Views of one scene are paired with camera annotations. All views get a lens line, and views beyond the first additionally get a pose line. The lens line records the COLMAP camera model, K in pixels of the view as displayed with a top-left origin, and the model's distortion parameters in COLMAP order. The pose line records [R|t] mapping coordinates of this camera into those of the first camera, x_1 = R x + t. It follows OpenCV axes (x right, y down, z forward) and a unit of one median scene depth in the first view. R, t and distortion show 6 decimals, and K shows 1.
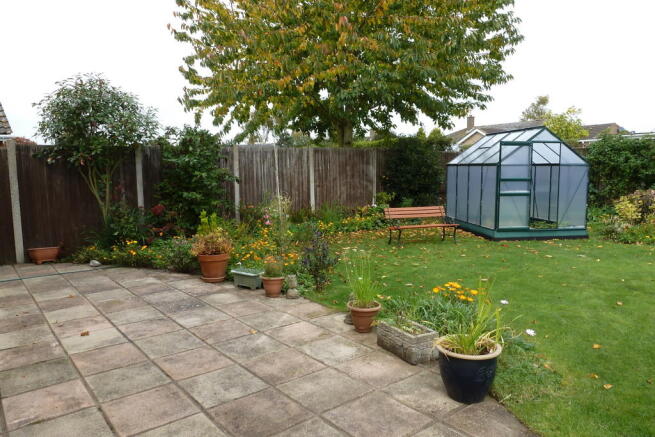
lens RADIAL K [[470.8, 0, 327.5], [0, 470.8, 218.5], [0, 0, 1]] dist [-0.039728, 0.001552]
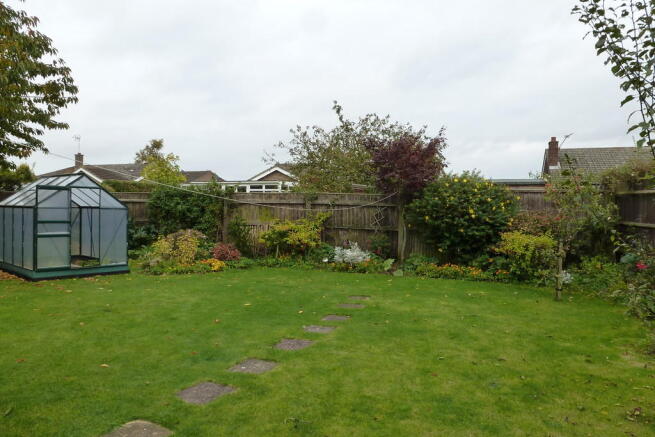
lens RADIAL K [[491.1, 0, 327.5], [0, 491.1, 218.5], [0, 0, 1]] dist [0.003177, 0.001387]
pose [[0.776246, 0.003734, 0.630418, 0.178456], [0.048515, 0.996663, -0.065640, 0.012640], [-0.628560, 0.081537, 0.773475, -0.246231]]
